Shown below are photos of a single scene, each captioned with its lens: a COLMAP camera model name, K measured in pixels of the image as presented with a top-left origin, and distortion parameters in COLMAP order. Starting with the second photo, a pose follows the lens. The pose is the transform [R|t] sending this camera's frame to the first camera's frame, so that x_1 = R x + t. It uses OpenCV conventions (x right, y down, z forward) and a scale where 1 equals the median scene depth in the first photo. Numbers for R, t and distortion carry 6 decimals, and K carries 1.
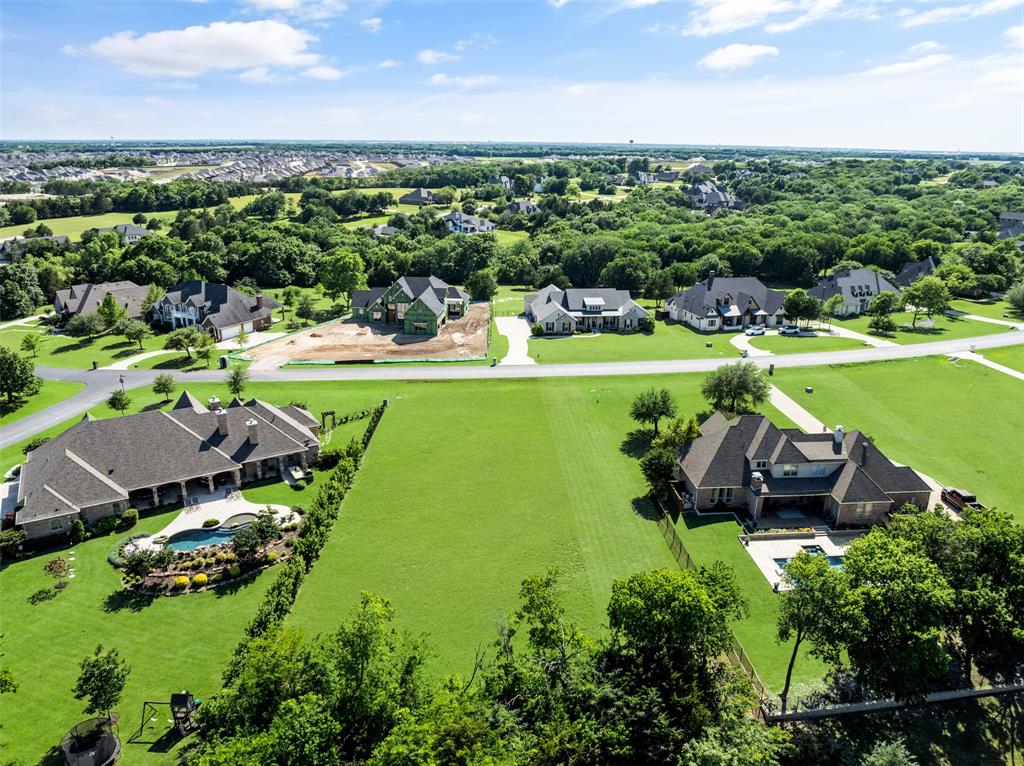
lens RADIAL K [[756.4, 0, 512.0], [0, 756.4, 383.0], [0, 0, 1]] dist [-0.075917, 0.056265]
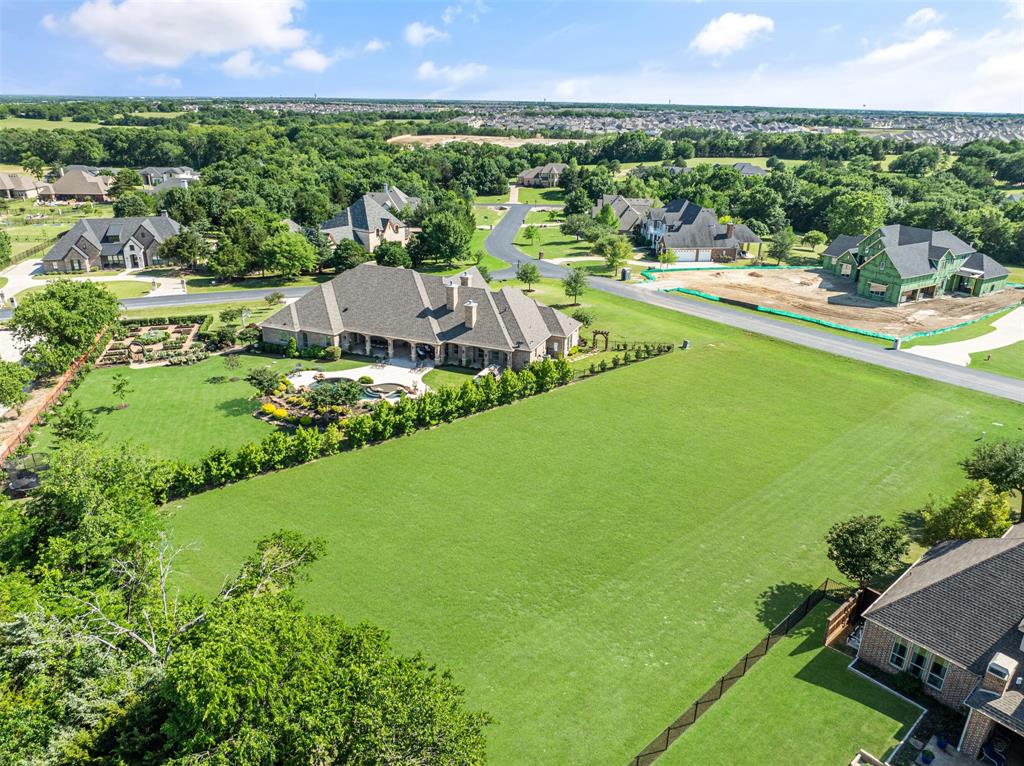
lens RADIAL K [[703.2, 0, 512.0], [0, 703.2, 383.0], [0, 0, 1]] dist [-0.005462, -0.006611]
pose [[0.593919, 0.299107, -0.746857, 0.215868], [-0.260630, 0.949790, 0.173121, -0.011712], [0.761139, 0.091834, 0.642054, 0.282571]]
